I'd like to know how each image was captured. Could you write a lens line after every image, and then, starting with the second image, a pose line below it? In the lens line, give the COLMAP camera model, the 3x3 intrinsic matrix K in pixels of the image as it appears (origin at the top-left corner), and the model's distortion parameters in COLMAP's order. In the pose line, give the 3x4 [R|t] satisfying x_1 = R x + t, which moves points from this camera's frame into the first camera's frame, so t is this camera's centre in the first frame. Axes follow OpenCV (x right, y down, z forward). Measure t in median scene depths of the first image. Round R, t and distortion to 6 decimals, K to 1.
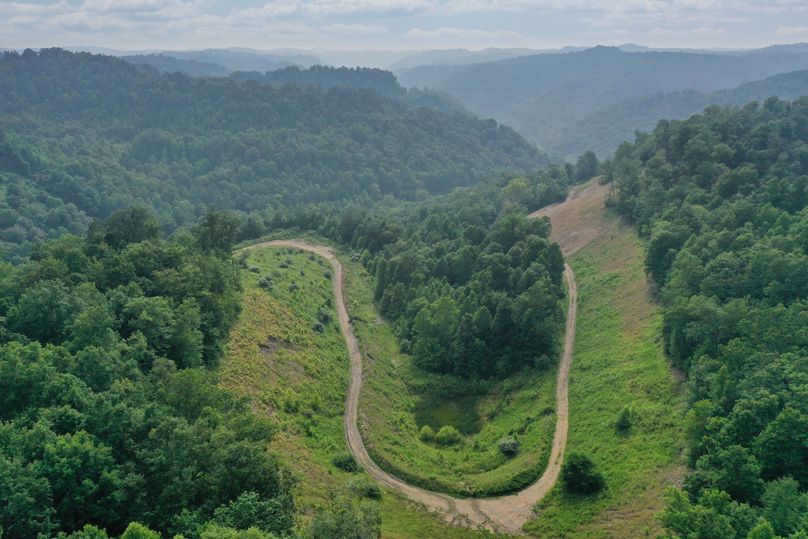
lens RADIAL K [[632.0, 0, 400.8], [0, 632.0, 270.1], [0, 0, 1]] dist [-0.000819, 0.005070]
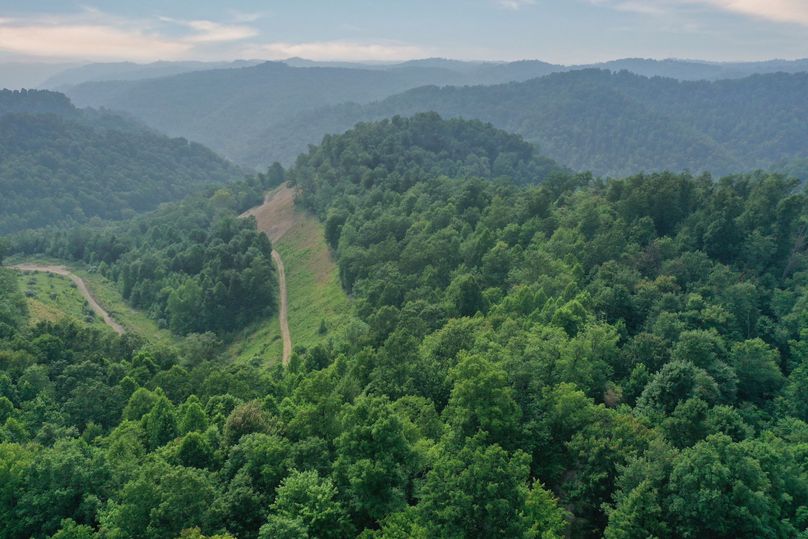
lens RADIAL K [[632.0, 0, 400.8], [0, 632.0, 270.1], [0, 0, 1]] dist [-0.000819, 0.005070]
pose [[0.885233, -0.147356, 0.441191, -0.084043], [0.153702, 0.987882, 0.021552, 0.042629], [-0.439020, 0.048733, 0.897155, -0.281614]]
